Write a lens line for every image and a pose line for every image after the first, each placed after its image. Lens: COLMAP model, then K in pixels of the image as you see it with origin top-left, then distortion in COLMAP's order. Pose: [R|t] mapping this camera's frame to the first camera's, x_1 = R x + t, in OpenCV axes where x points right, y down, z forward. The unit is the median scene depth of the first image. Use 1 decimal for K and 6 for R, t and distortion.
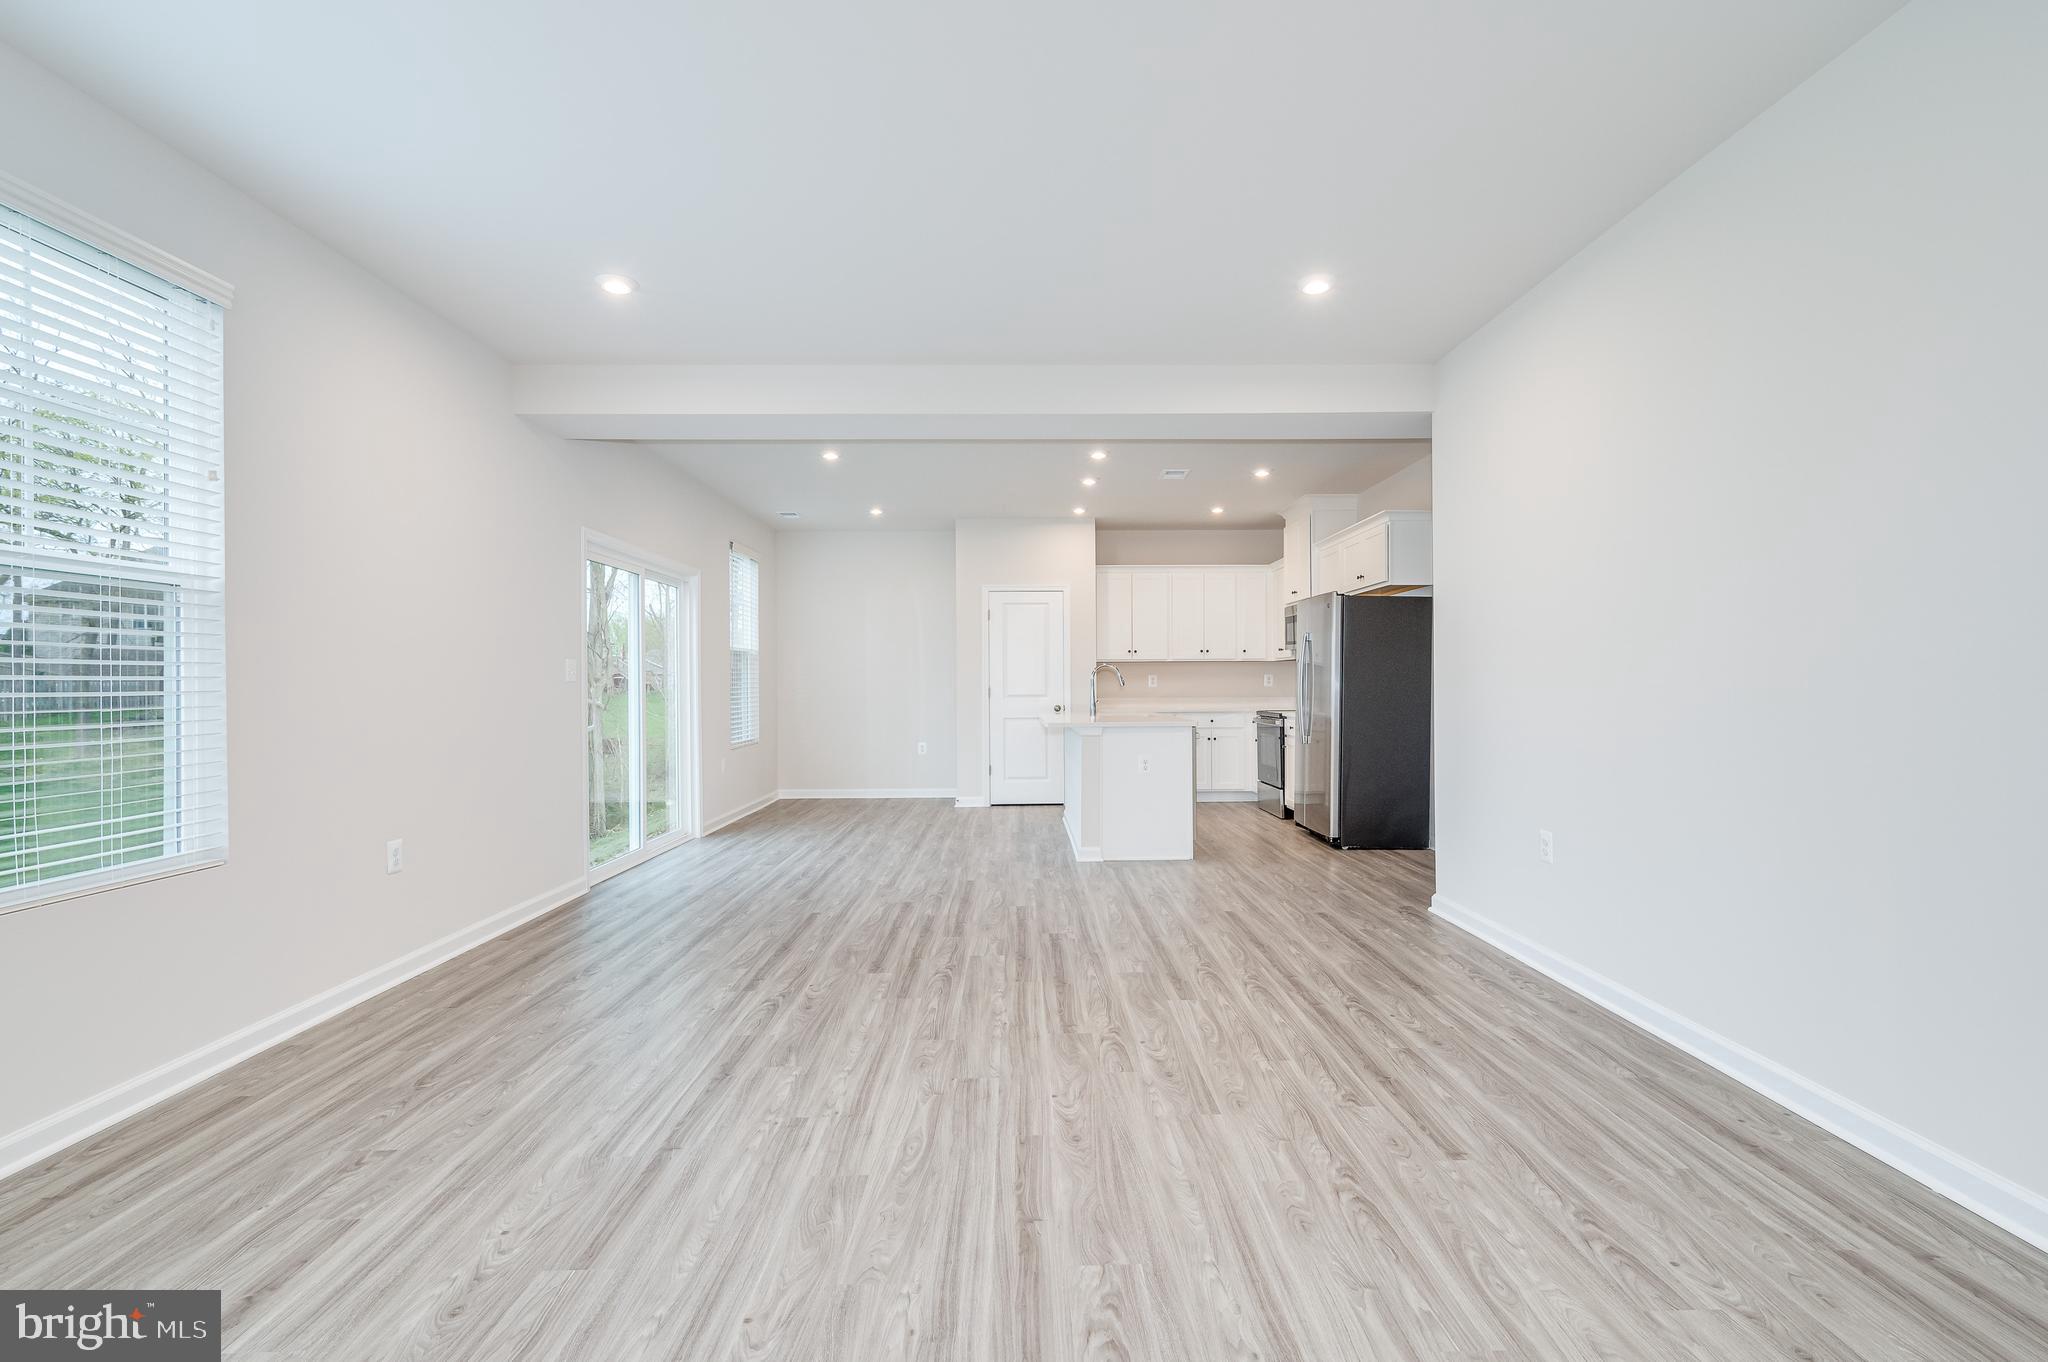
lens RADIAL K [[900.0, 0, 1032.9], [0, 900.0, 691.8], [0, 0, 1]] dist [0.002697, 0.000167]
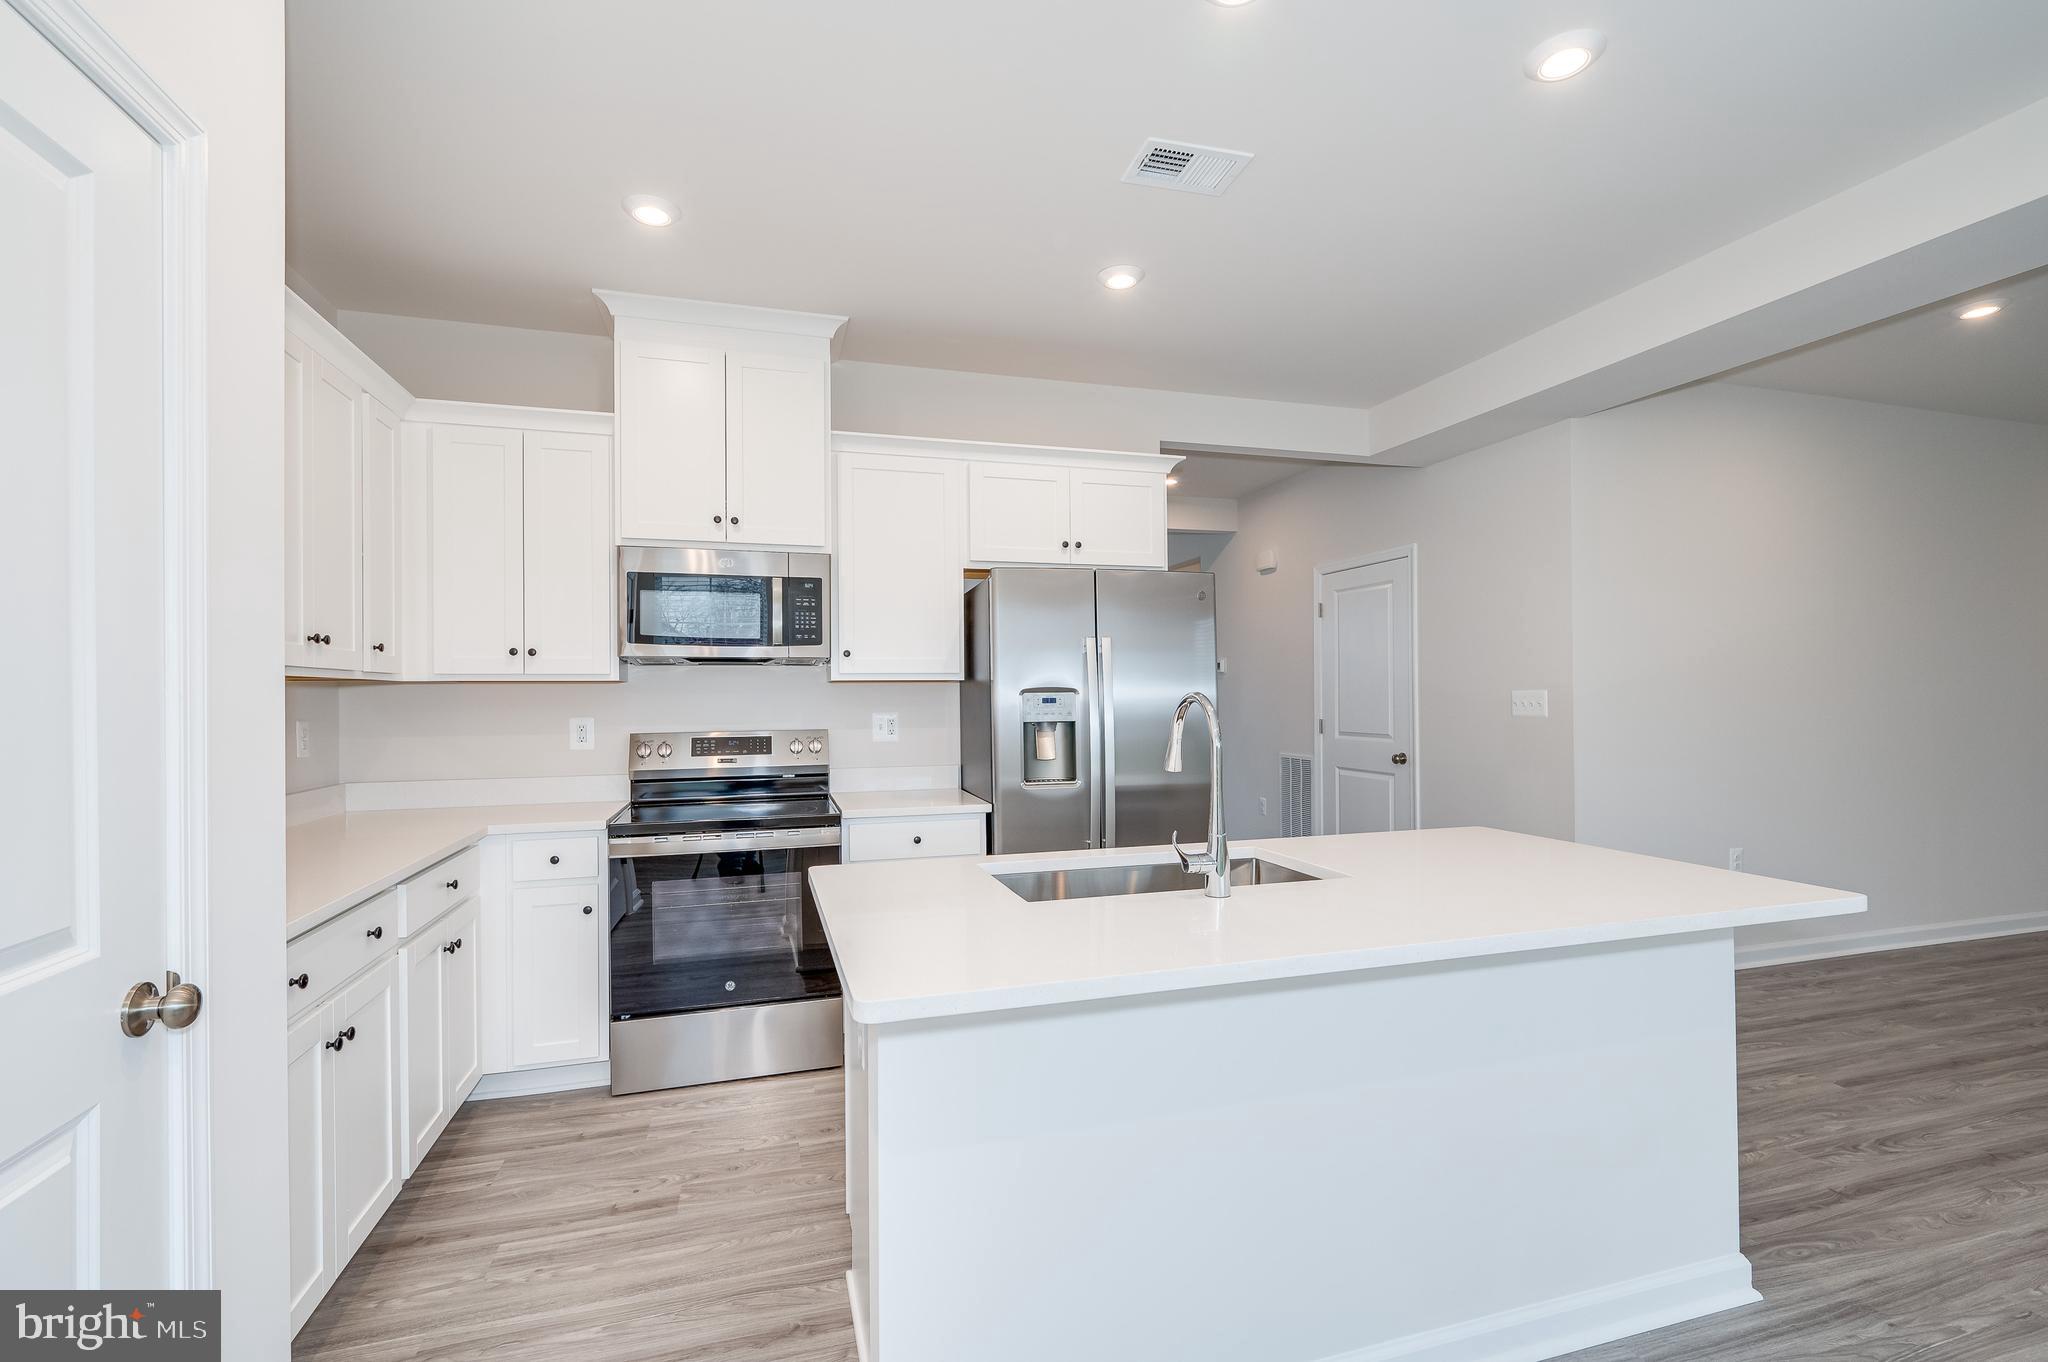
lens RADIAL K [[912.5, 0, 1037.1], [0, 912.5, 682.6], [0, 0, 1]] dist [-0.000052, 0.000815]
pose [[-0.271596, 0.021685, 0.962167, -0.360819], [0.019423, 0.999666, -0.017048, -0.062715], [-0.962215, 0.014058, -0.271927, 2.355139]]
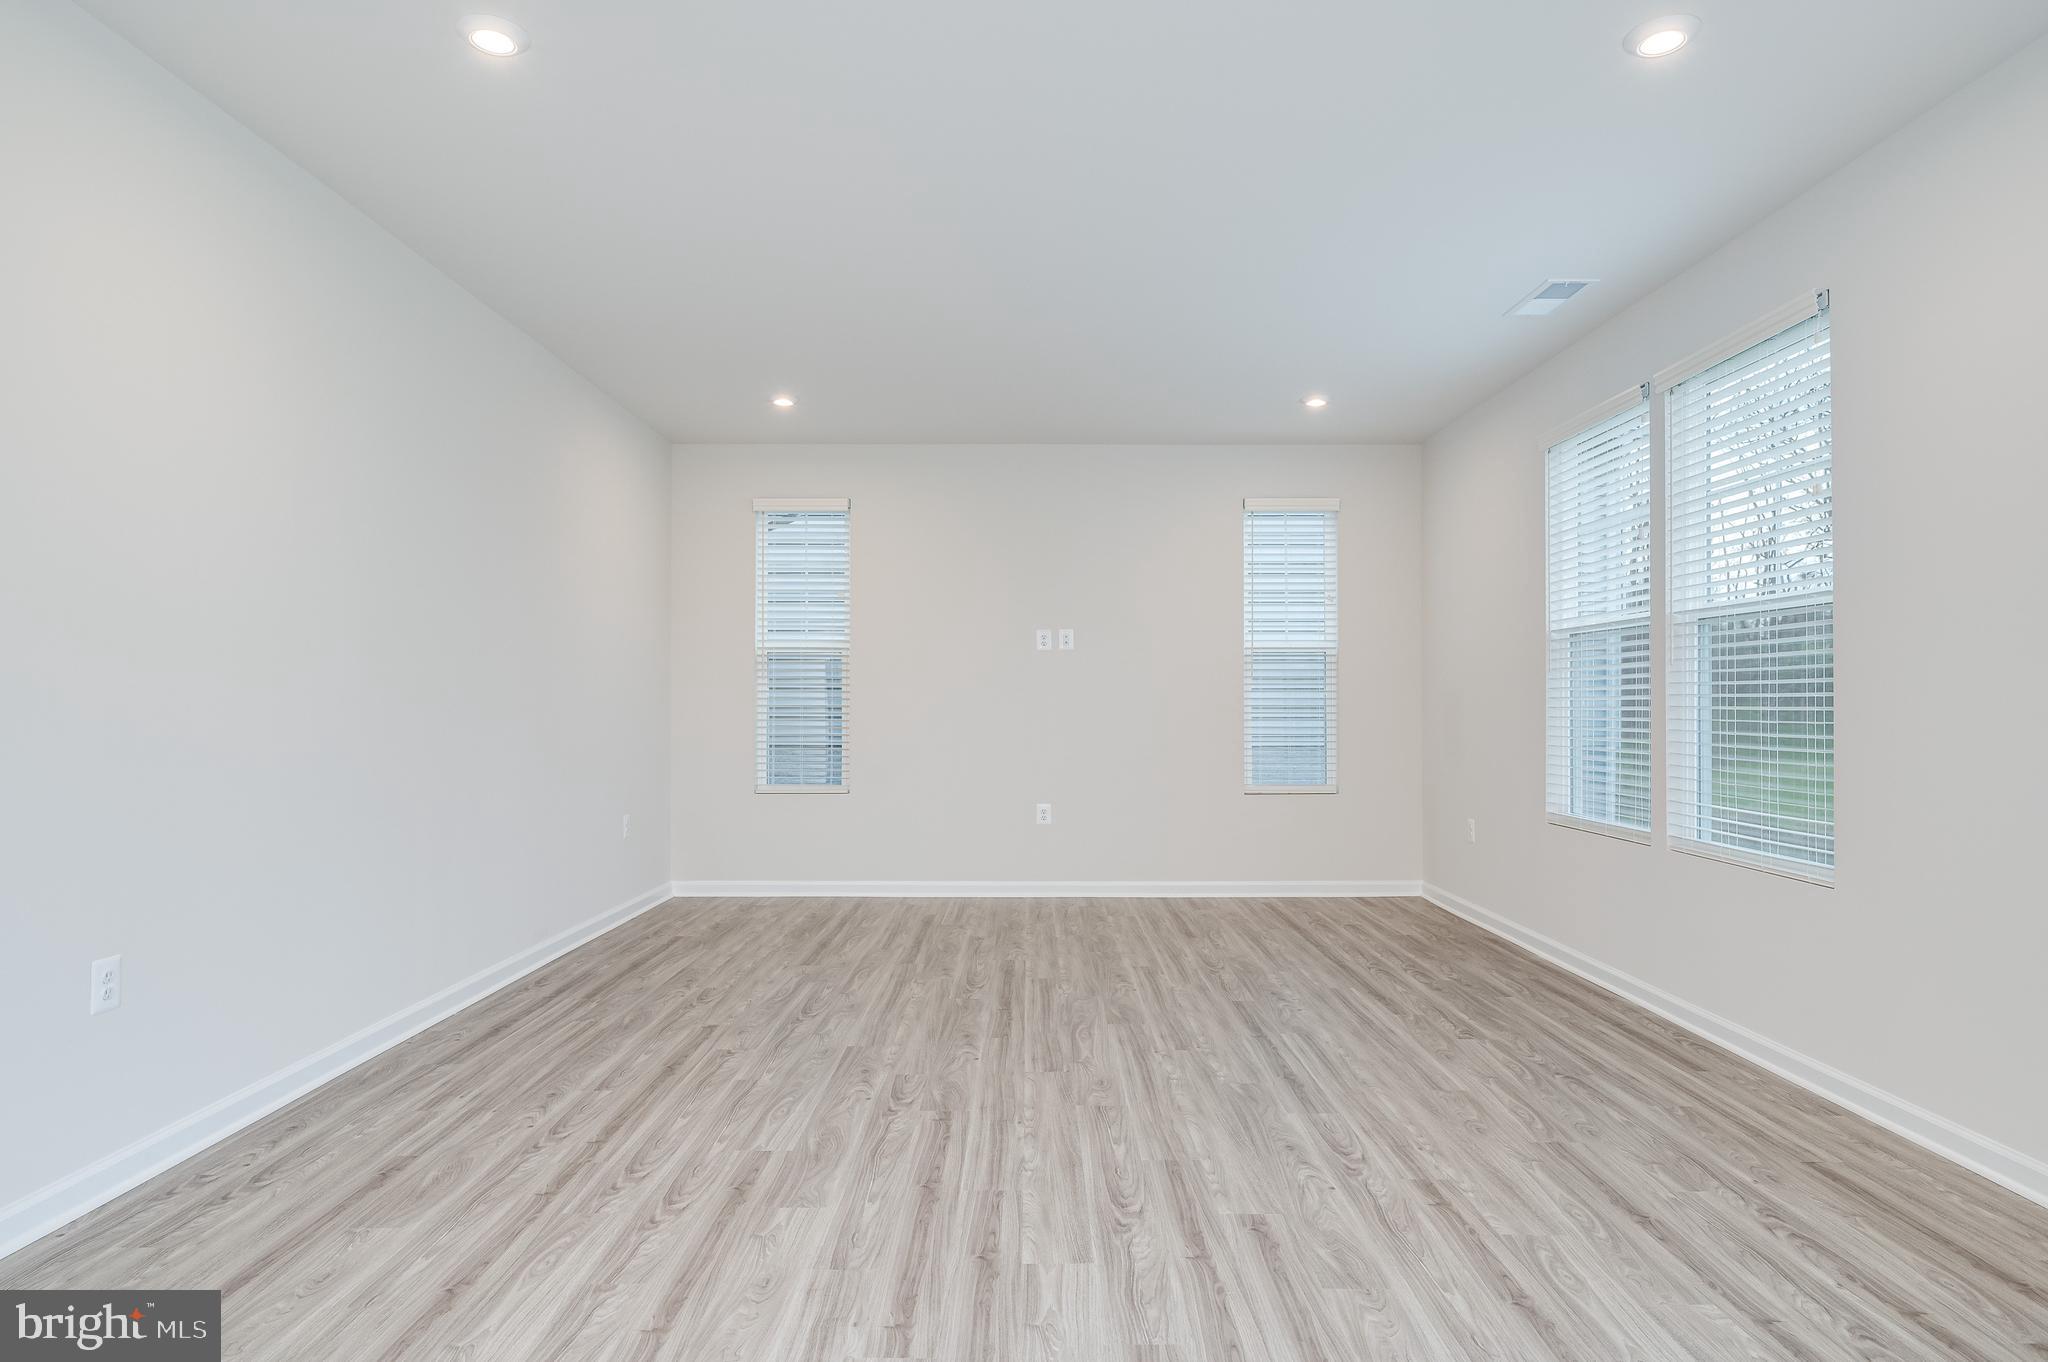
lens RADIAL K [[1109.2, 0, 1015.3], [0, 1109.2, 697.6], [0, 0, 1]] dist [0.000671, -0.001463]
pose [[-0.999508, 0.005633, 0.030845, -0.054870], [0.005845, 0.999960, 0.006814, -0.019848], [-0.030805, 0.006991, -0.999501, 1.827451]]
